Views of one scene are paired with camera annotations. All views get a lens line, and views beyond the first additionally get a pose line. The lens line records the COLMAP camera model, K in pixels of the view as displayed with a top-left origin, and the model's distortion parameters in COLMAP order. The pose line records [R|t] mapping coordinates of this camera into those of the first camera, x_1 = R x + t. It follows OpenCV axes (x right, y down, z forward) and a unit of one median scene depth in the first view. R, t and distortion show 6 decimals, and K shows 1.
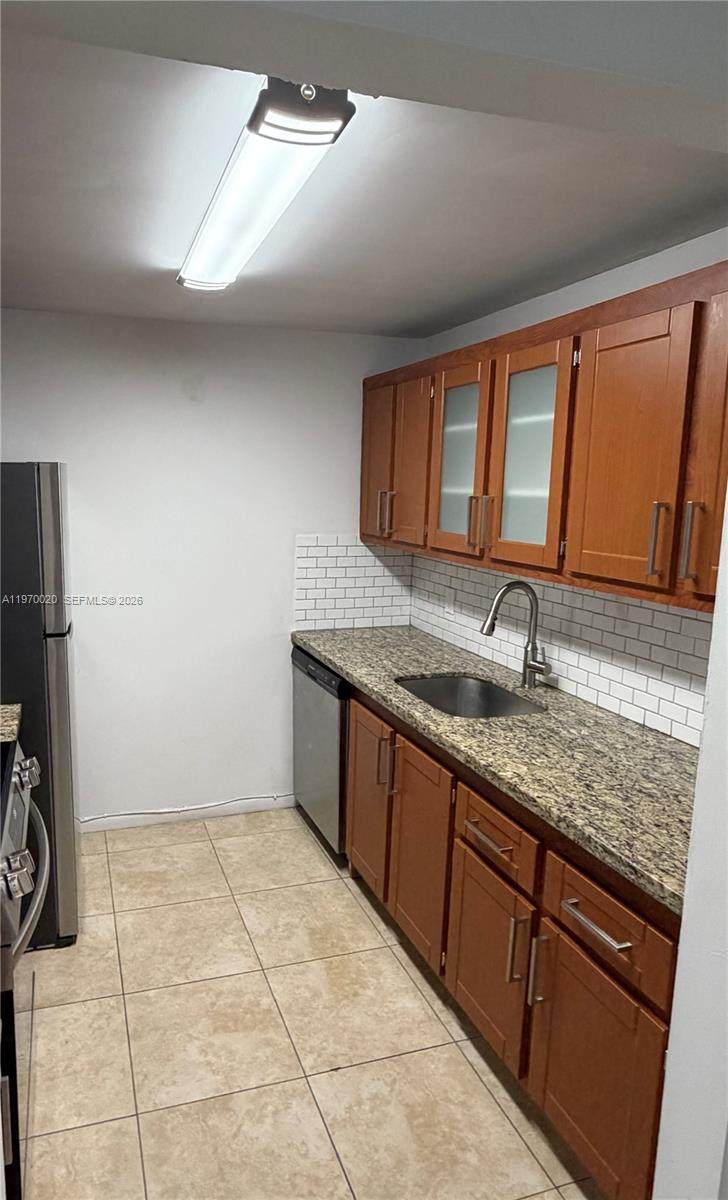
lens RADIAL K [[727.0, 0, 273.2], [0, 727.0, 597.5], [0, 0, 1]] dist [0.001740, 0.004734]
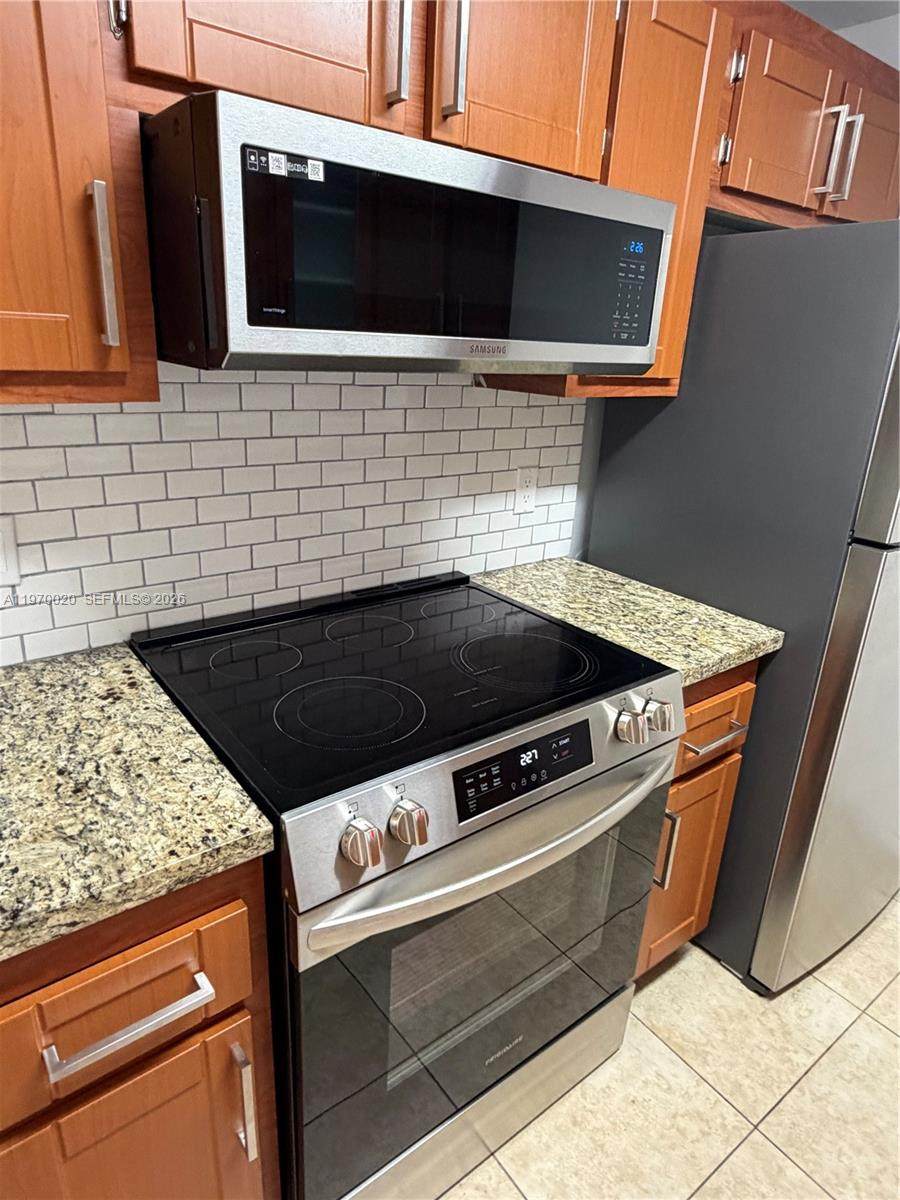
lens RADIAL K [[726.8, 0, 446.6], [0, 726.8, 593.4], [0, 0, 1]] dist [-0.006507, 0.007407]
pose [[0.363578, 0.313232, -0.877324, 0.105110], [-0.192430, 0.946716, 0.258261, 0.005949], [0.911472, 0.074926, 0.404481, 0.506279]]
